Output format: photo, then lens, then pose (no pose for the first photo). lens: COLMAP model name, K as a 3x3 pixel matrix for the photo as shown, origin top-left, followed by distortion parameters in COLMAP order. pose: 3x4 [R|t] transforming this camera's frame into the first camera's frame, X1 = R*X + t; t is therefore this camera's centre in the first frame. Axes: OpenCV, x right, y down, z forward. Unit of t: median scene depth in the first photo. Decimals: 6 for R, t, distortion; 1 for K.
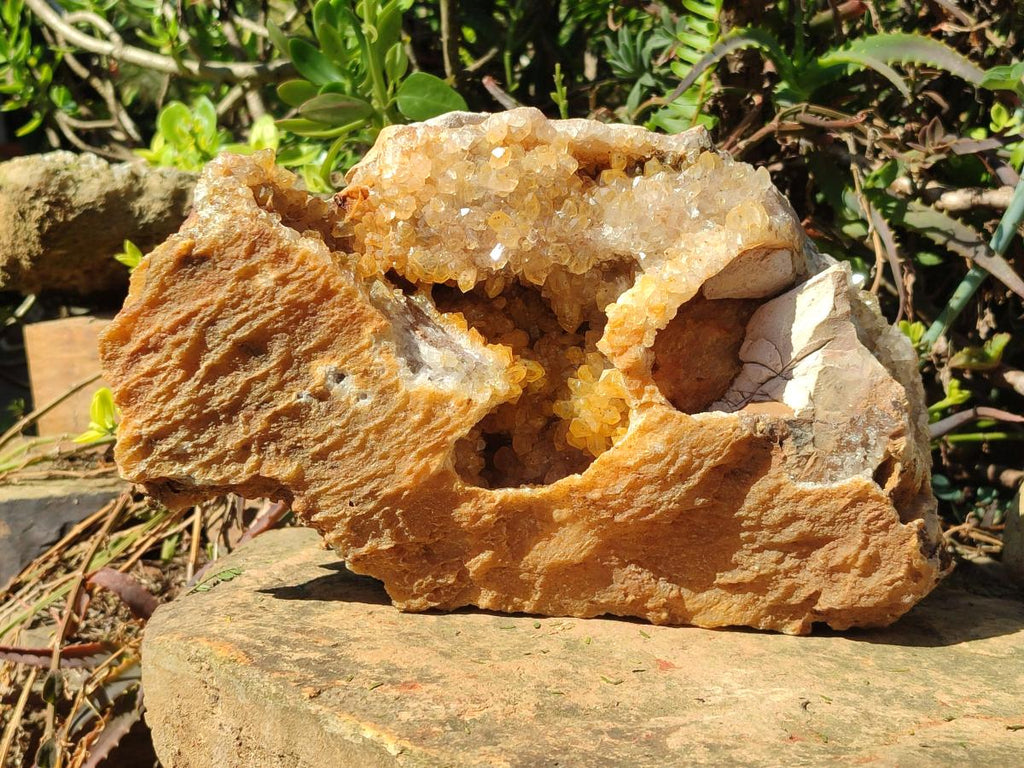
lens RADIAL K [[1580.3, 0, 510.9], [0, 1580.3, 412.5], [0, 0, 1]] dist [0.319403, -2.079426]
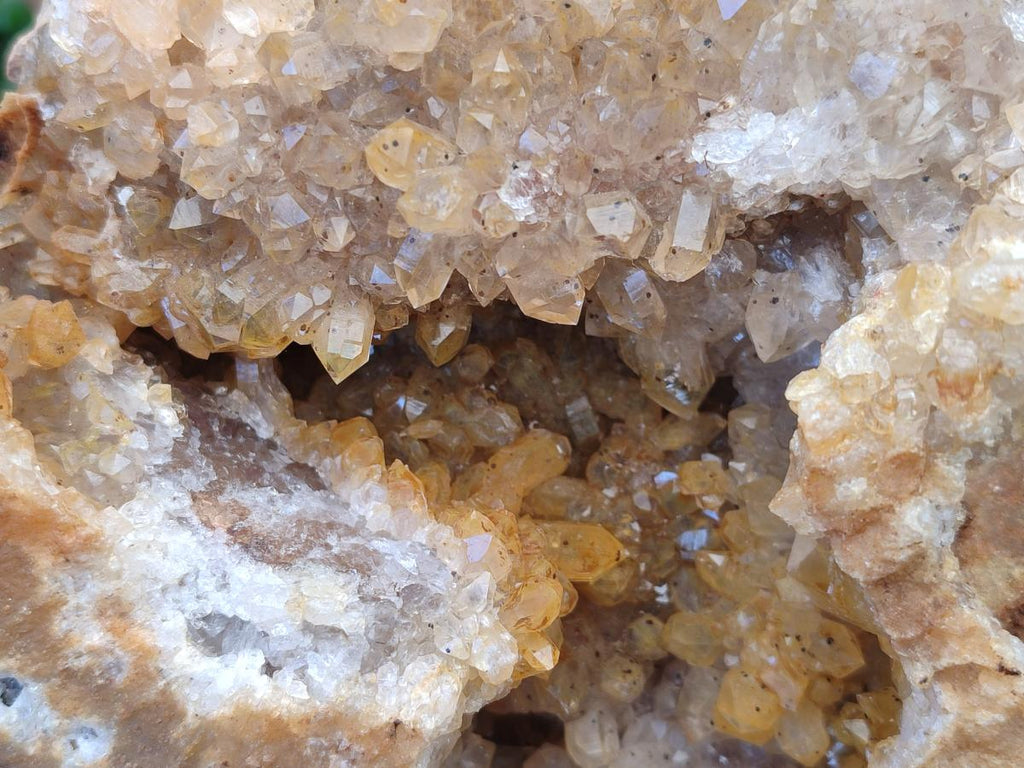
lens RADIAL K [[1580.3, 0, 510.9], [0, 1580.3, 412.5], [0, 0, 1]] dist [0.319403, -2.079426]
pose [[0.986278, -0.130133, -0.101594, 0.037231], [0.140350, 0.984949, 0.100883, -0.096990], [0.086936, -0.113758, 0.989698, 0.675809]]
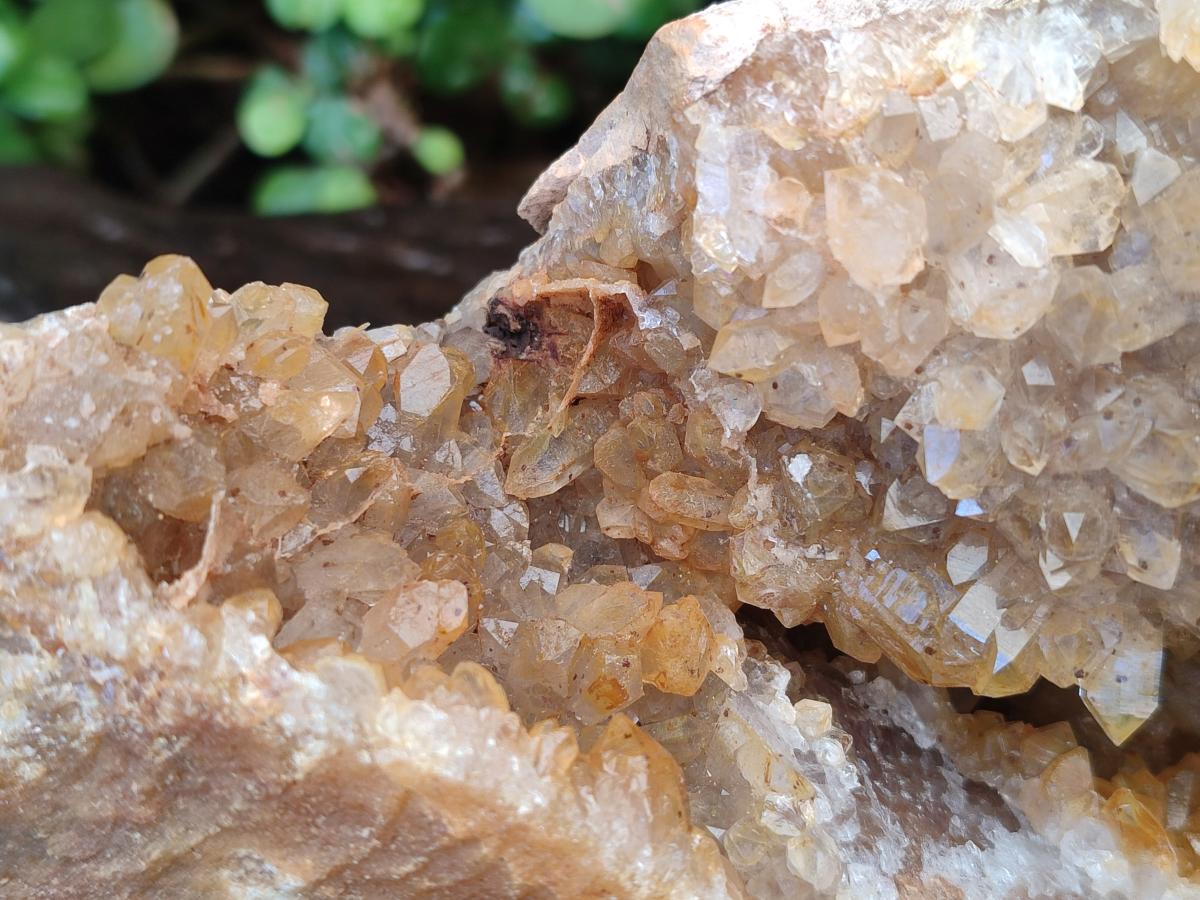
lens RADIAL K [[1851.9, 0, 598.7], [0, 1851.9, 483.4], [0, 0, 1]] dist [0.319403, -2.079426]
pose [[0.988906, -0.123836, -0.082031, -0.076649], [0.142251, 0.948525, 0.282958, -0.197439], [0.042768, -0.291488, 0.955618, 0.743132]]
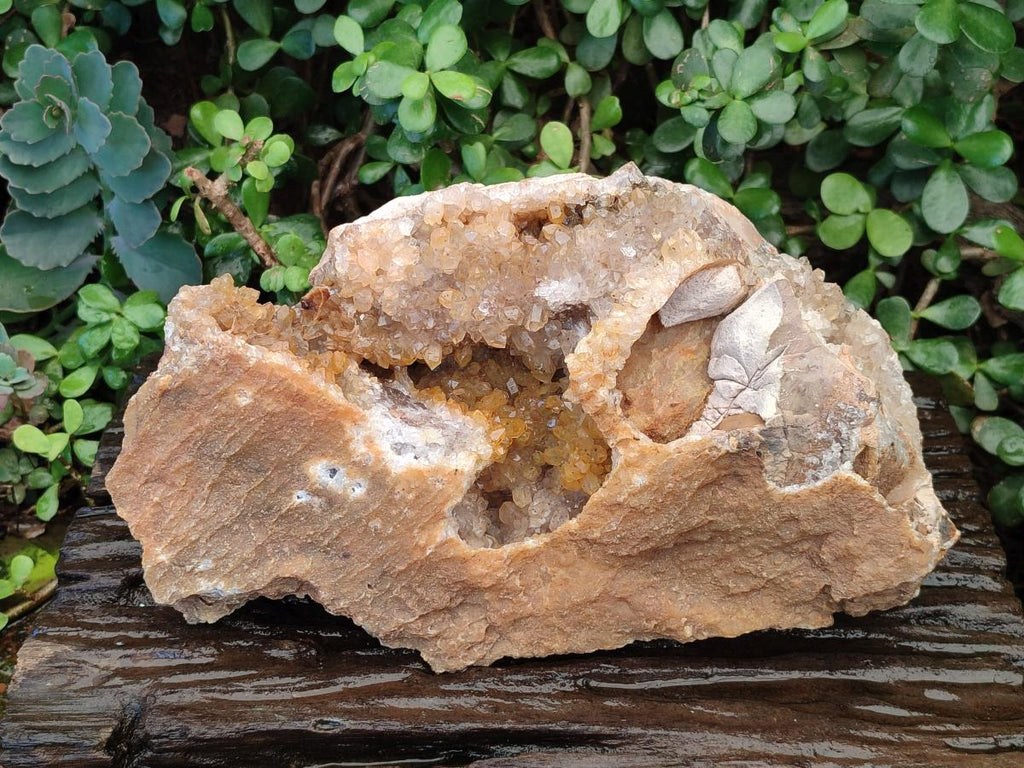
lens RADIAL K [[1580.3, 0, 510.9], [0, 1580.3, 412.5], [0, 0, 1]] dist [0.319403, -2.079426]
pose [[0.977146, -0.194955, -0.084720, 0.103709], [0.195640, 0.980676, -0.000213, -0.037332], [0.083125, -0.016367, 0.996405, -0.039595]]
